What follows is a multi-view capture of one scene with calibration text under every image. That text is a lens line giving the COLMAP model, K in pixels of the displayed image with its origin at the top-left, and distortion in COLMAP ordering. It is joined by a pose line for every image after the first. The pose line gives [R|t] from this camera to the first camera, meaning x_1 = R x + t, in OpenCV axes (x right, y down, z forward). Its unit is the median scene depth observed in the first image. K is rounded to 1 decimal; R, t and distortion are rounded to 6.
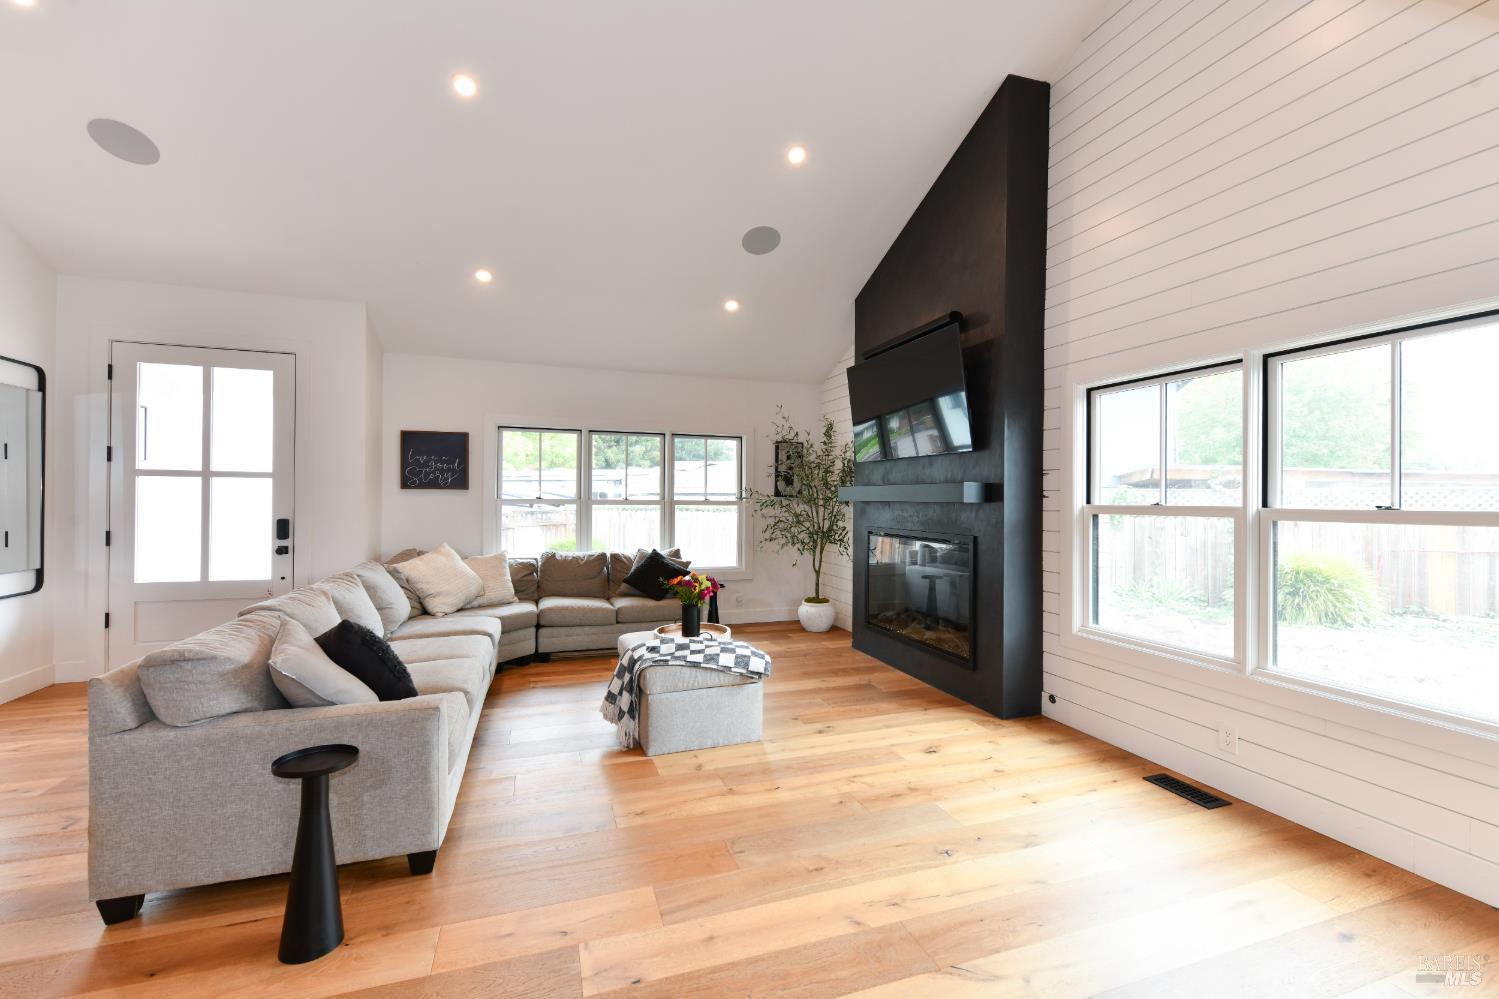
lens RADIAL K [[621.9, 0, 729.1], [0, 621.9, 498.6], [0, 0, 1]] dist [-0.002241, -0.000777]
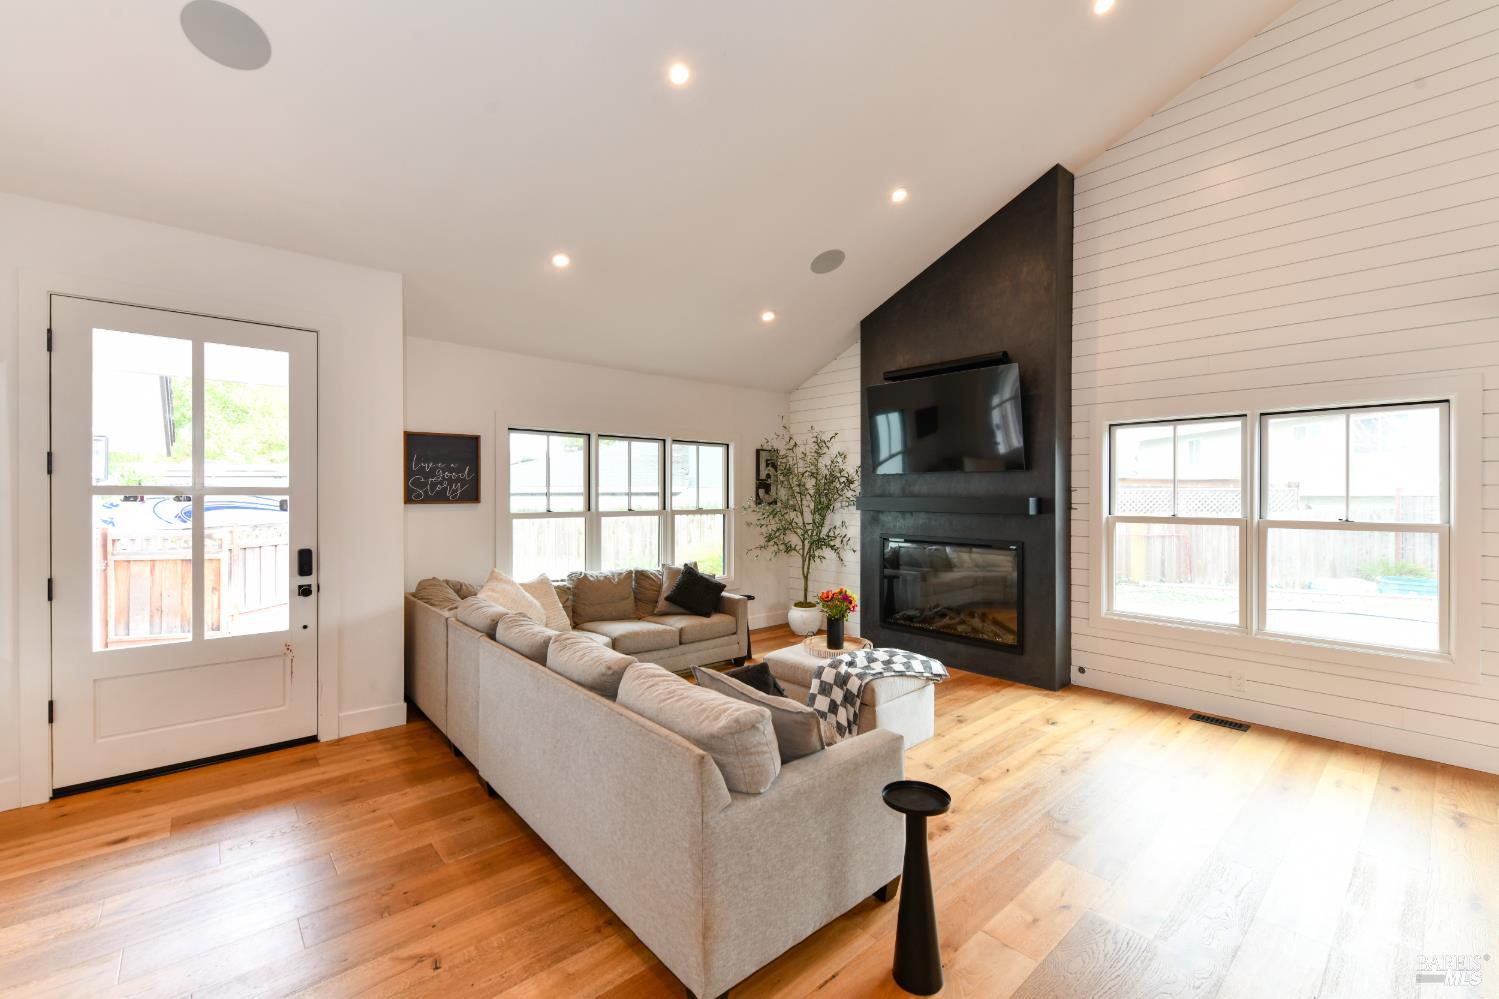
lens RADIAL K [[662.5, 0, 748.0], [0, 662.5, 496.7], [0, 0, 1]] dist [-0.003039, -0.001055]
pose [[0.915657, -0.006969, 0.401901, -0.568669], [0.004339, 0.999963, 0.007453, -0.036177], [-0.401938, -0.005080, 0.915653, 0.045777]]
